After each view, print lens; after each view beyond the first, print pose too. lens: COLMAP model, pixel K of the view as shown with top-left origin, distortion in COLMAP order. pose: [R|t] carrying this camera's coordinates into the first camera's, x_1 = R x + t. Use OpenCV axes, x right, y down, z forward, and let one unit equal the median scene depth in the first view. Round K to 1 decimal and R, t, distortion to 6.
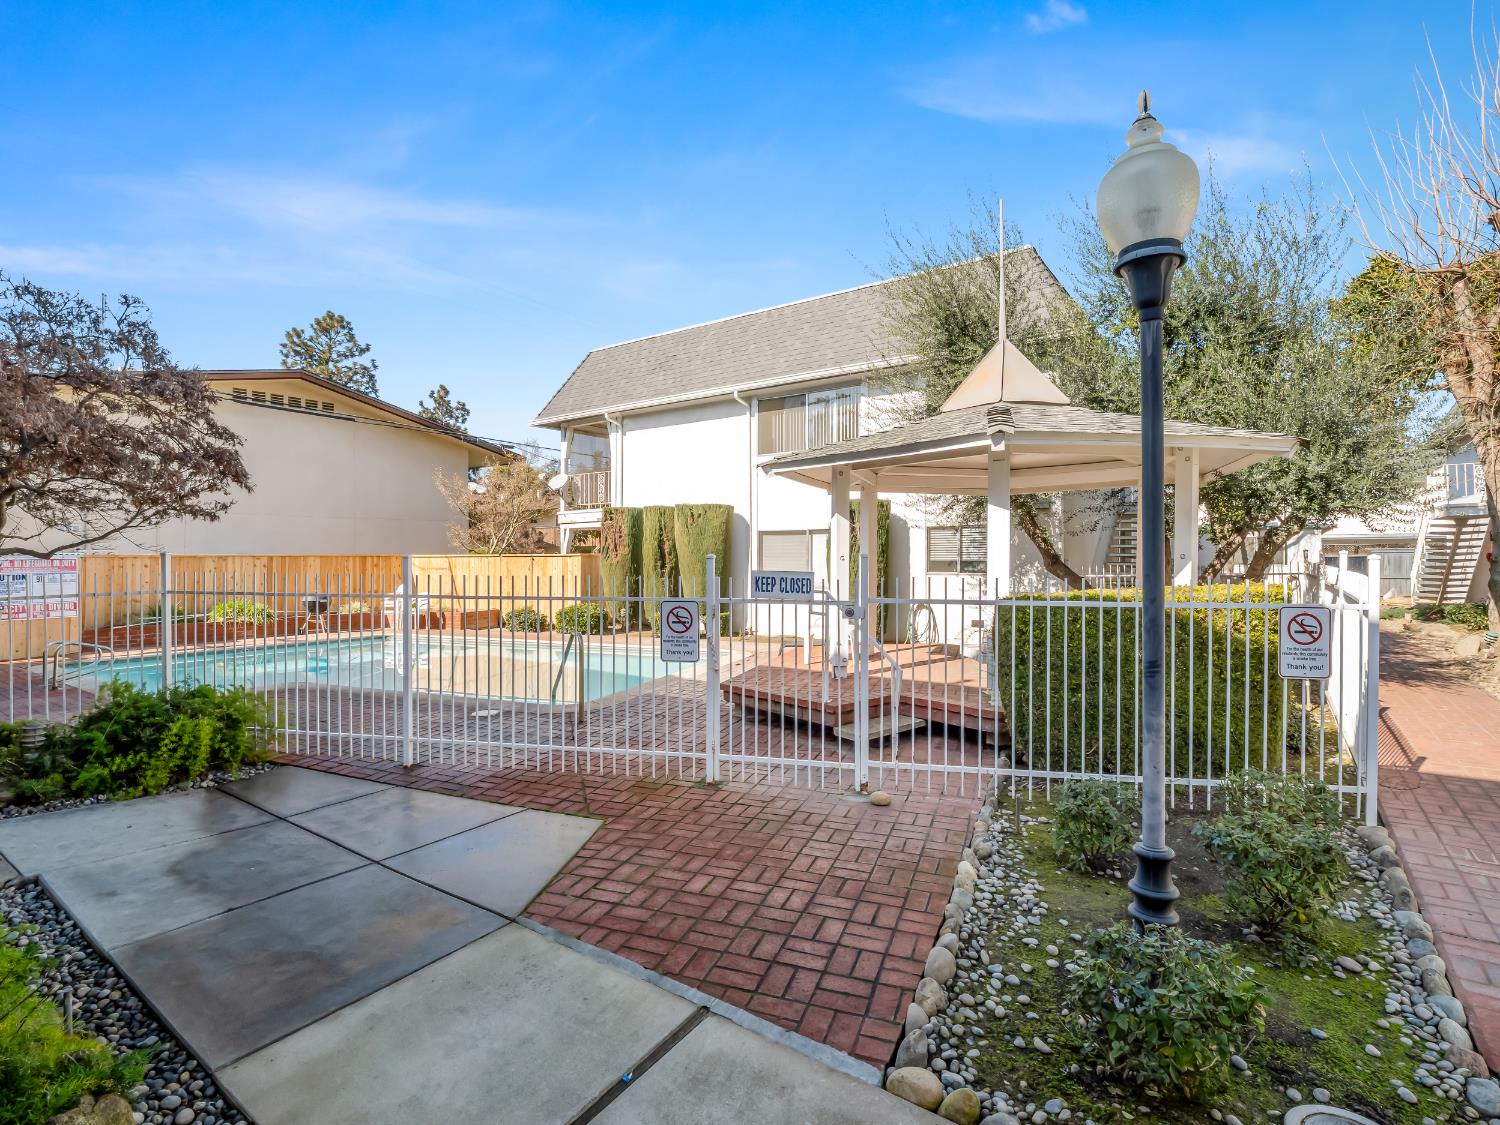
lens RADIAL K [[730.3, 0, 750.3], [0, 730.3, 552.4], [0, 0, 1]] dist [-0.014003, -0.000489]
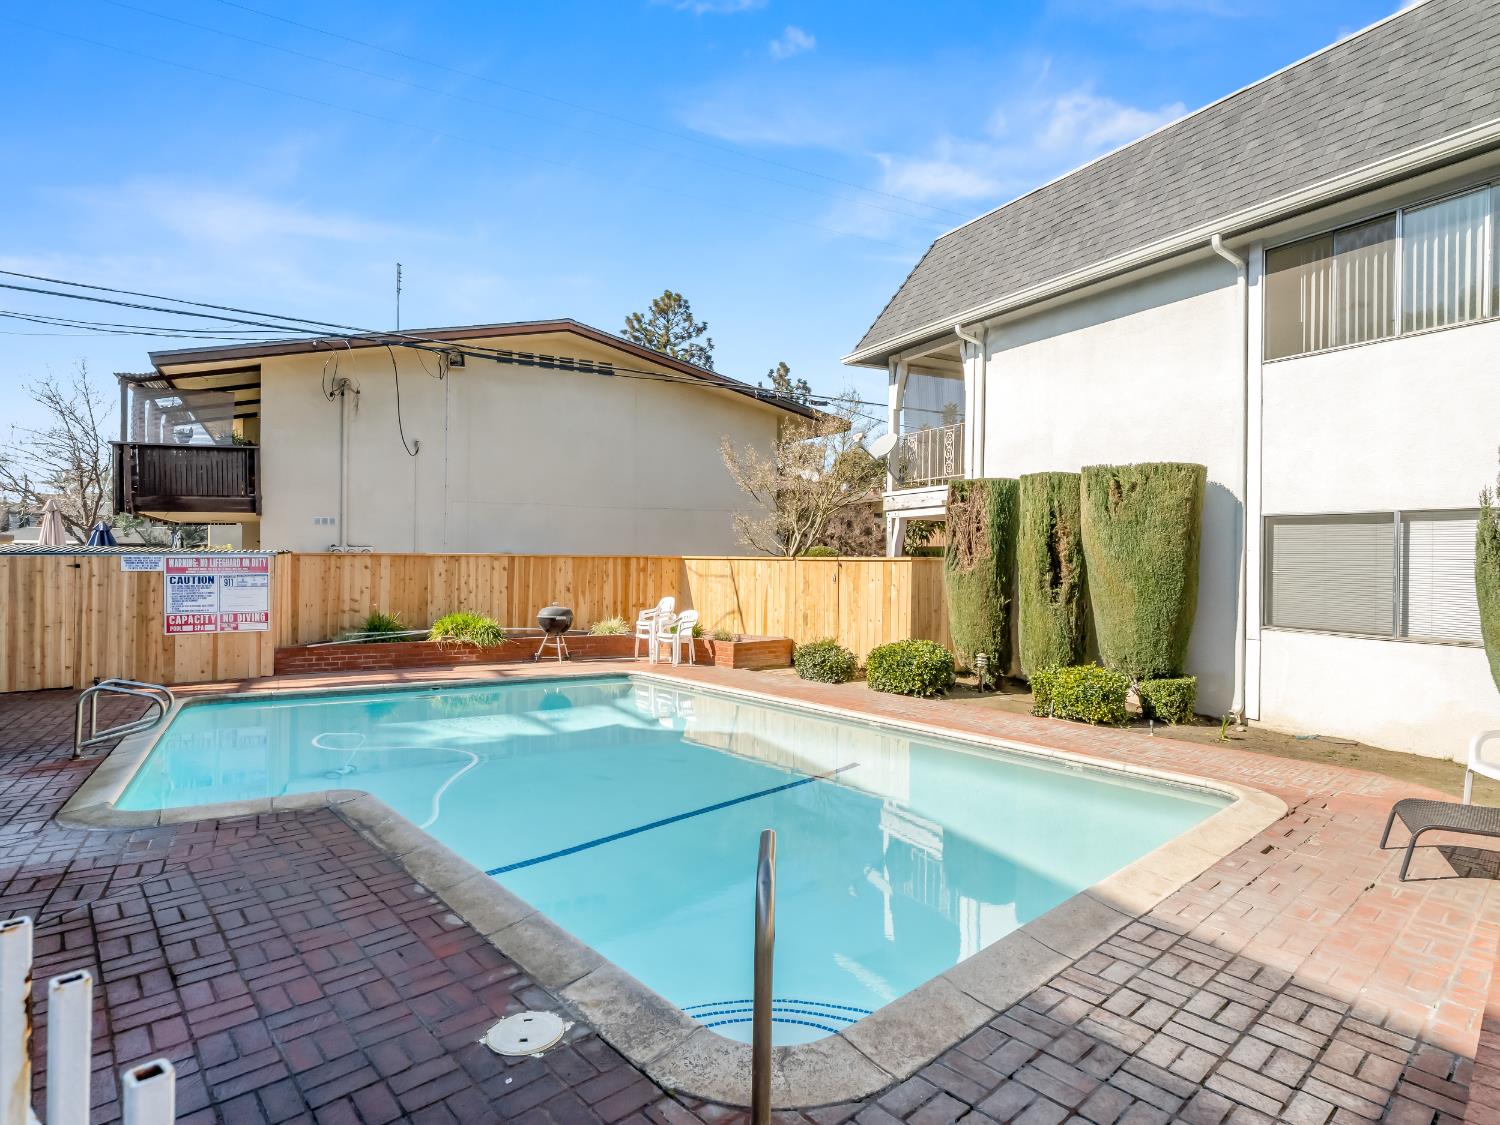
lens RADIAL K [[823.8, 0, 749.9], [0, 823.8, 558.6], [0, 0, 1]] dist [0.002689, -0.002822]
pose [[0.895746, 0.012058, -0.444402, -0.046592], [-0.009494, 0.999923, 0.007995, -0.001655], [0.444464, -0.002943, 0.895792, 0.316244]]
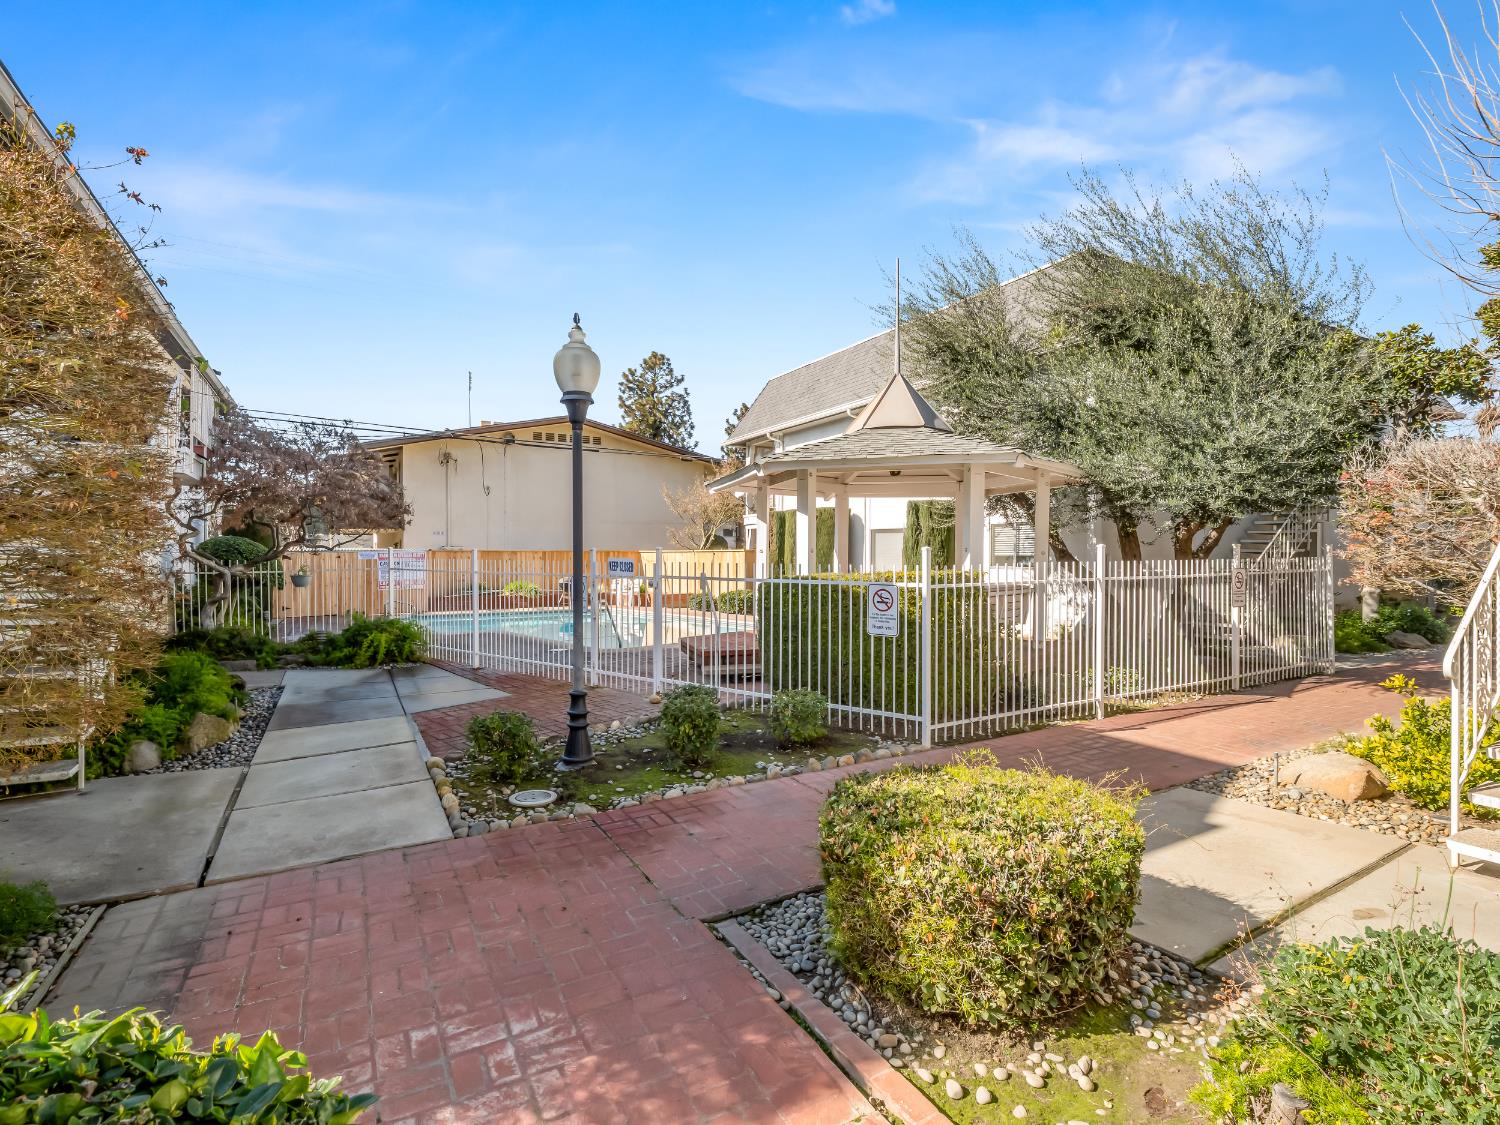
lens RADIAL K [[730.3, 0, 753.6], [0, 730.3, 562.0], [0, 0, 1]] dist [-0.014003, -0.000489]
pose [[0.900708, 0.007065, -0.434367, 0.310409], [-0.000214, 0.999875, 0.015819, 0.002800], [0.434425, -0.014155, 0.900597, -0.100480]]
